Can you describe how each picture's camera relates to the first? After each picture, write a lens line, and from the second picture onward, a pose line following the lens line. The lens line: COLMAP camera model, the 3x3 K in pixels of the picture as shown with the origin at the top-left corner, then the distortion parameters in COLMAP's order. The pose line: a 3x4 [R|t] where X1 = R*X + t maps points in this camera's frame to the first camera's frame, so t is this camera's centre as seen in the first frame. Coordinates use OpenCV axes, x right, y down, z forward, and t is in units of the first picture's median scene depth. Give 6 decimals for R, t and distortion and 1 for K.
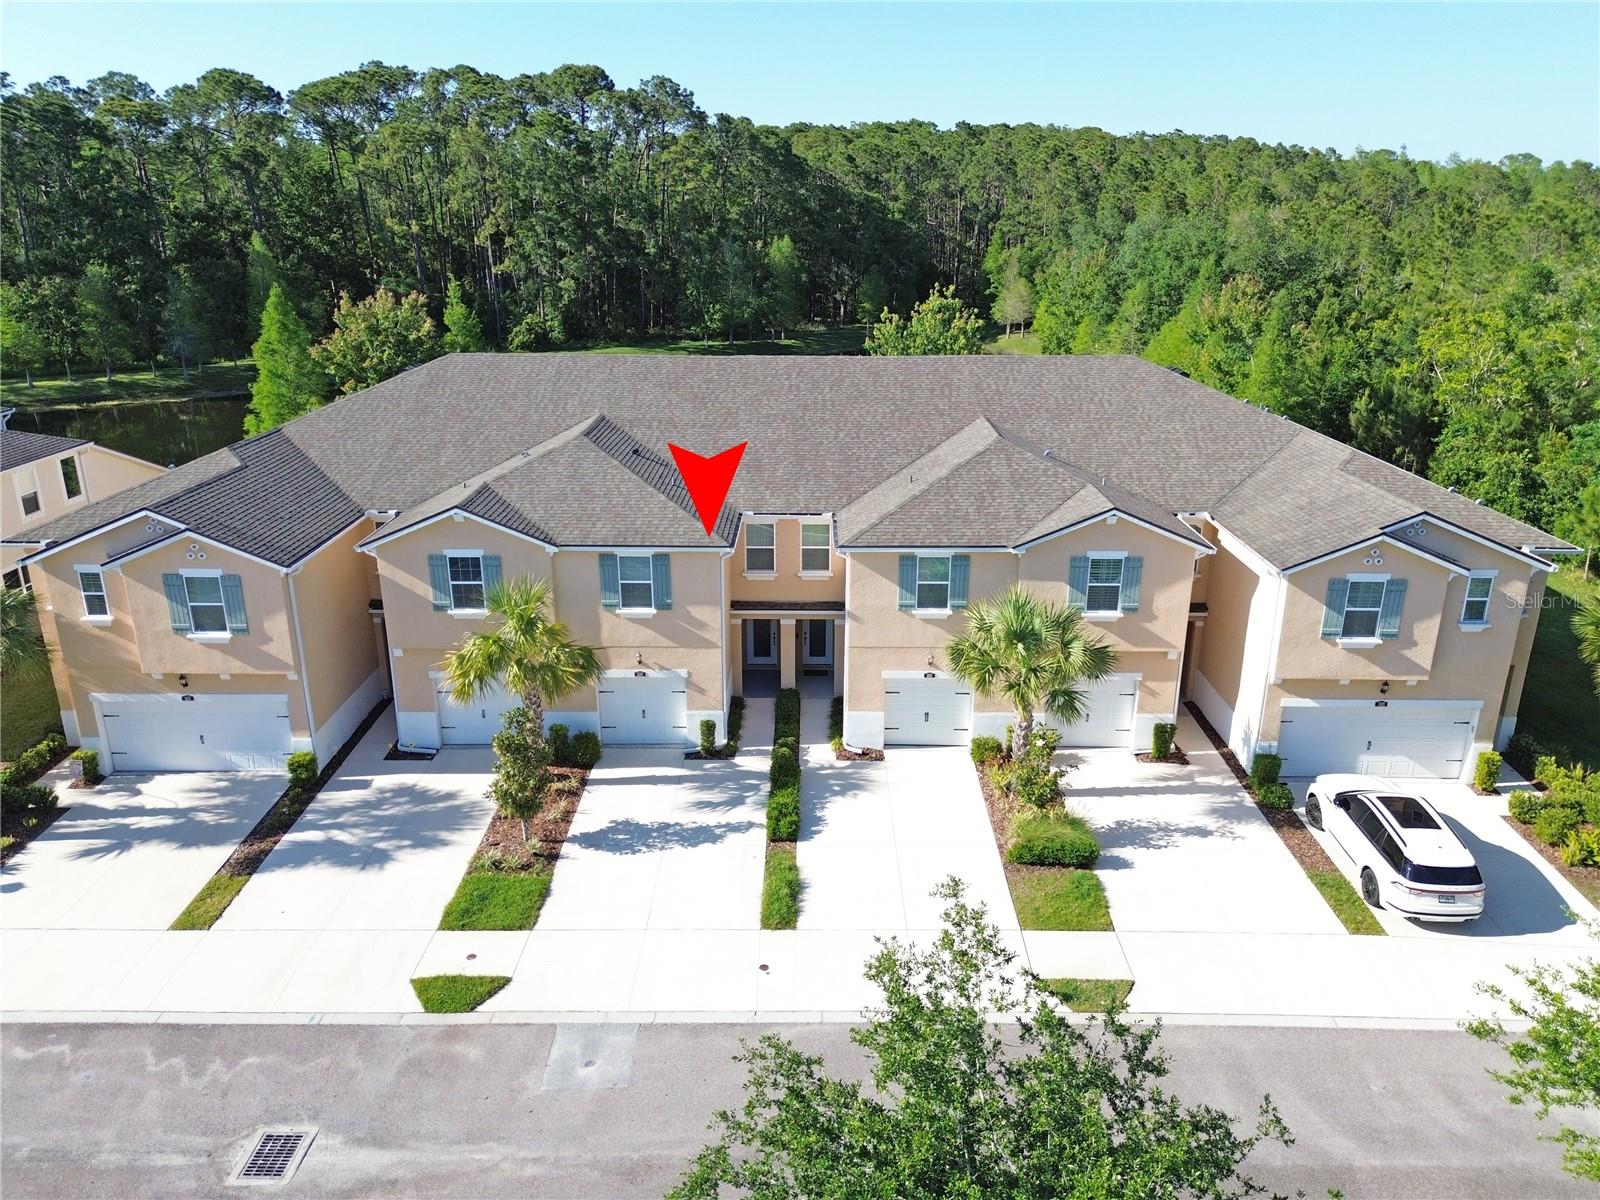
lens RADIAL K [[1132.8, 0, 812.7], [0, 1132.8, 603.8], [0, 0, 1]] dist [0.029667, -0.016101]
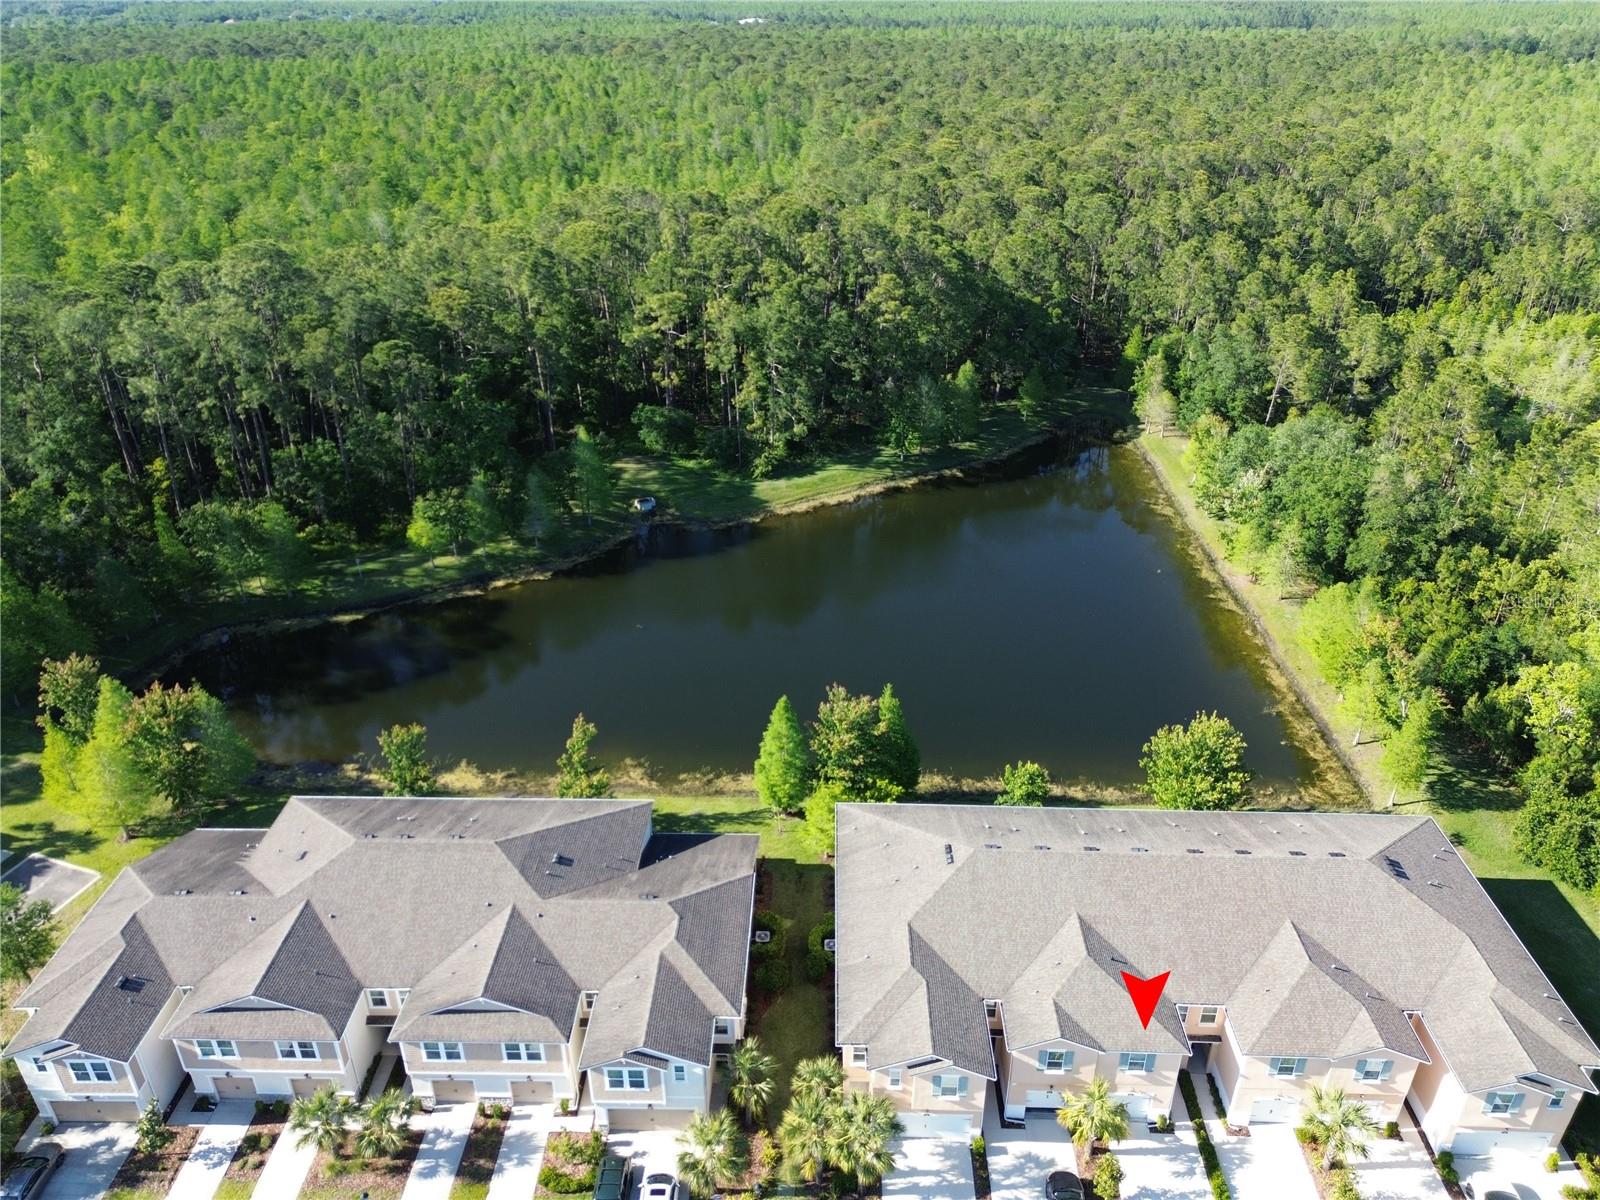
lens RADIAL K [[1132.8, 0, 793.9], [0, 1132.8, 590.7], [0, 0, 1]] dist [0.029667, -0.016101]
pose [[0.999606, 0.002404, -0.027977, -0.701928], [0.002341, 0.985728, 0.168332, -1.172330], [0.027982, -0.168331, 0.985333, -0.880582]]
